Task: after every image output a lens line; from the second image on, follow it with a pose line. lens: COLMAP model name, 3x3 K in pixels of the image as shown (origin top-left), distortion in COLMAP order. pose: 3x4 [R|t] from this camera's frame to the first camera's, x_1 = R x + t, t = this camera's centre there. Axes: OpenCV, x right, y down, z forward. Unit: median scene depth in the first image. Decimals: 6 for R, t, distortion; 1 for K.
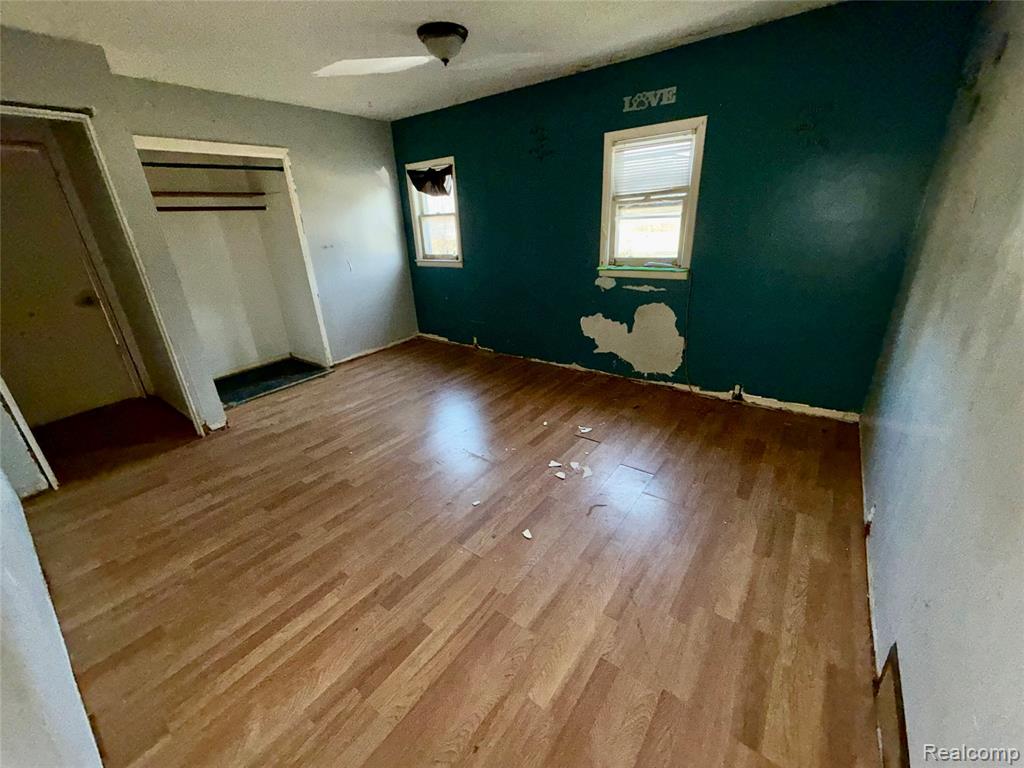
lens RADIAL K [[409.4, 0, 509.2], [0, 409.4, 381.3], [0, 0, 1]] dist [0.000337, 0.000180]
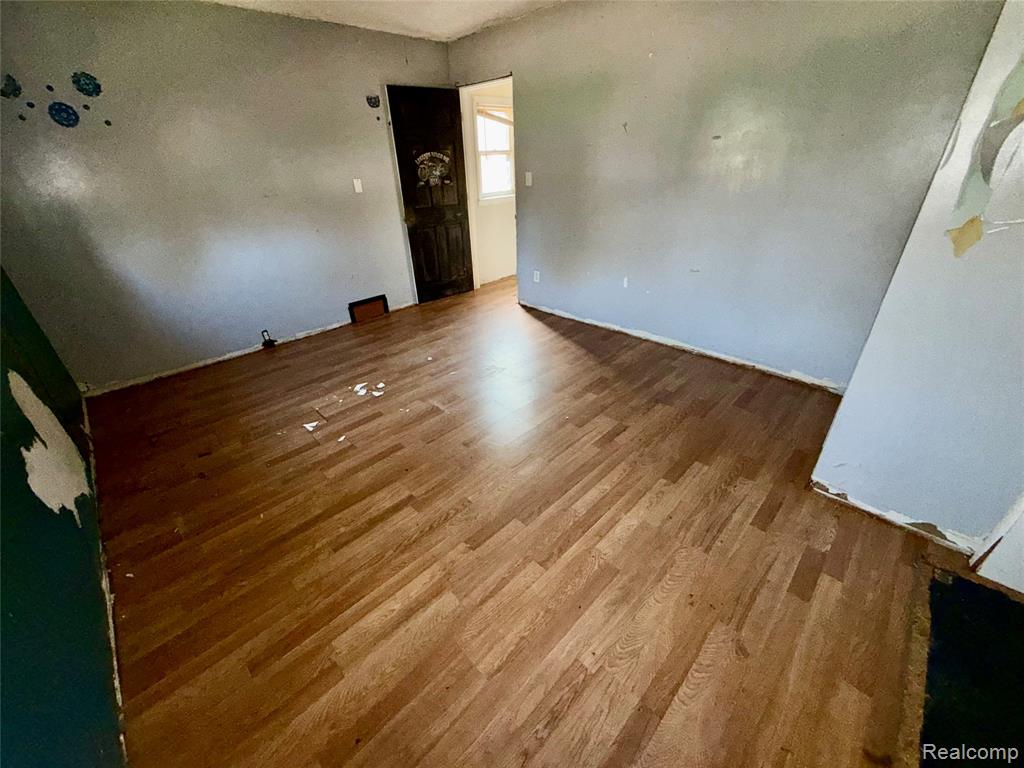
lens RADIAL K [[409.4, 0, 509.2], [0, 409.4, 381.3], [0, 0, 1]] dist [0.000337, 0.000180]
pose [[-0.985408, 0.004345, 0.170151, -0.403477], [0.133595, 0.639166, 0.757377, -0.575612], [-0.105464, 0.769057, -0.630420, 1.488790]]
